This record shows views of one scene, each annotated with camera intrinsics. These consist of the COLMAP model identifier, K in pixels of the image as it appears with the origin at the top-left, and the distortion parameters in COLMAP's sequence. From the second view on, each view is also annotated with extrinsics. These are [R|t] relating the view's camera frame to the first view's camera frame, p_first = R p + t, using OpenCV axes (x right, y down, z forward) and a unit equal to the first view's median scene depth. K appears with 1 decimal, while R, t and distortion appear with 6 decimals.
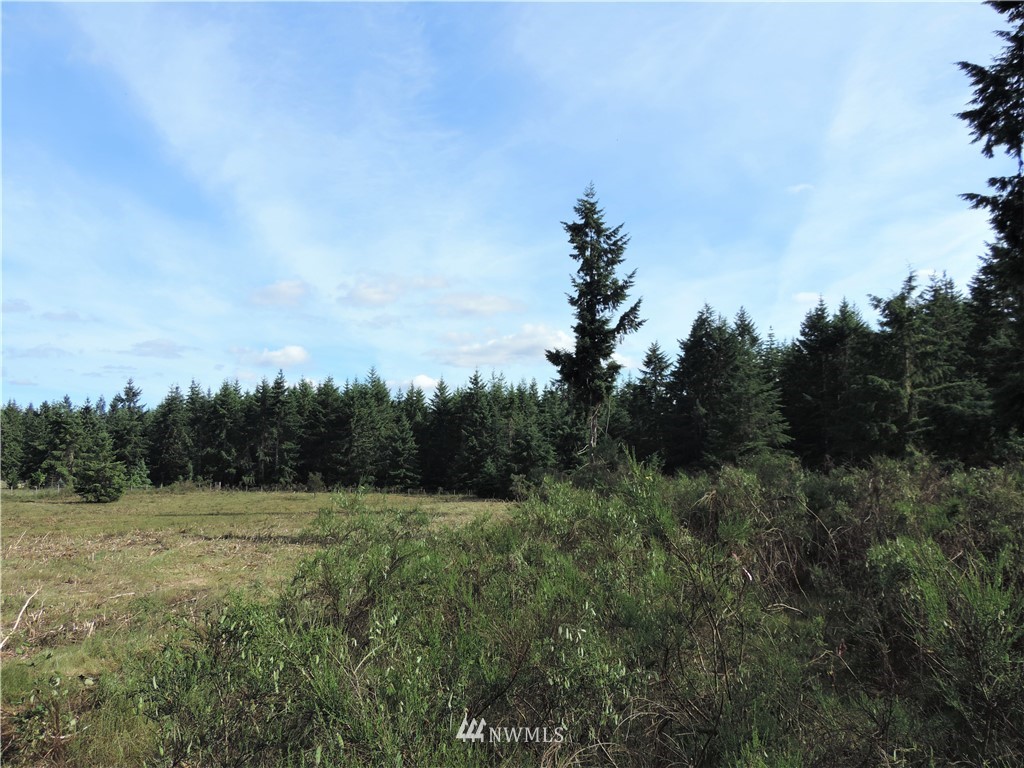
lens RADIAL K [[892.9, 0, 513.3], [0, 892.9, 388.1], [0, 0, 1]] dist [-0.007302, 0.002668]
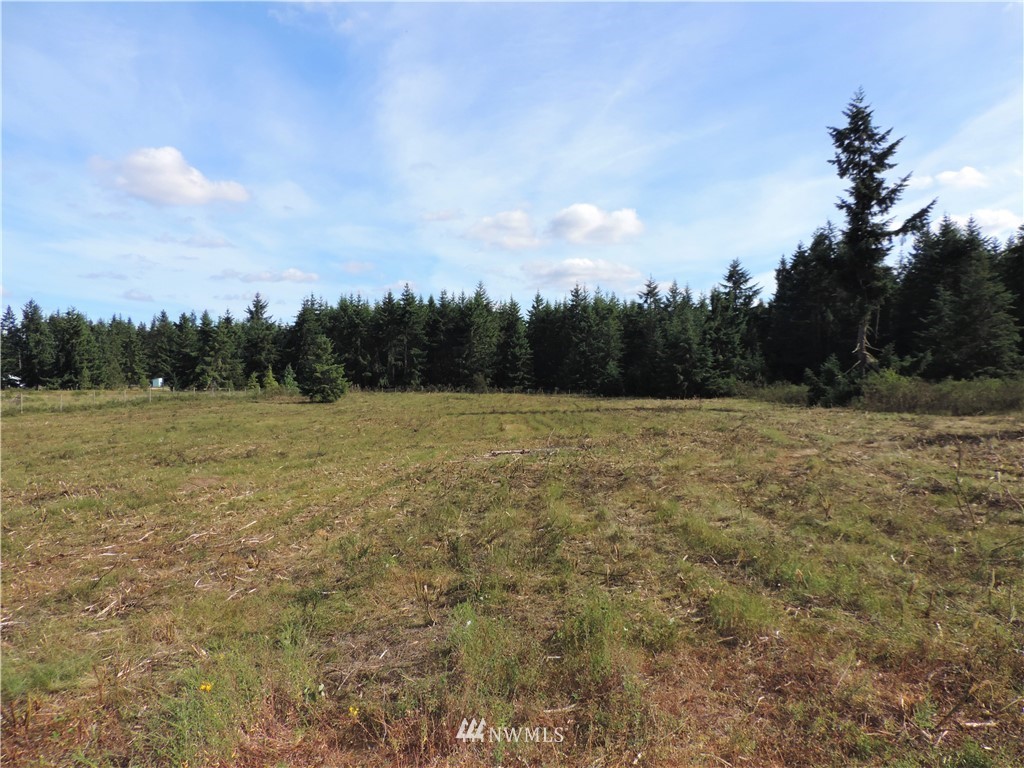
lens RADIAL K [[734.2, 0, 516.4], [0, 734.2, 380.2], [0, 0, 1]] dist [-0.014944, 0.004536]
pose [[0.999339, -0.005035, 0.036000, -0.159350], [0.001473, 0.995157, 0.098290, 0.009584], [-0.036320, -0.098172, 0.994506, 0.071432]]
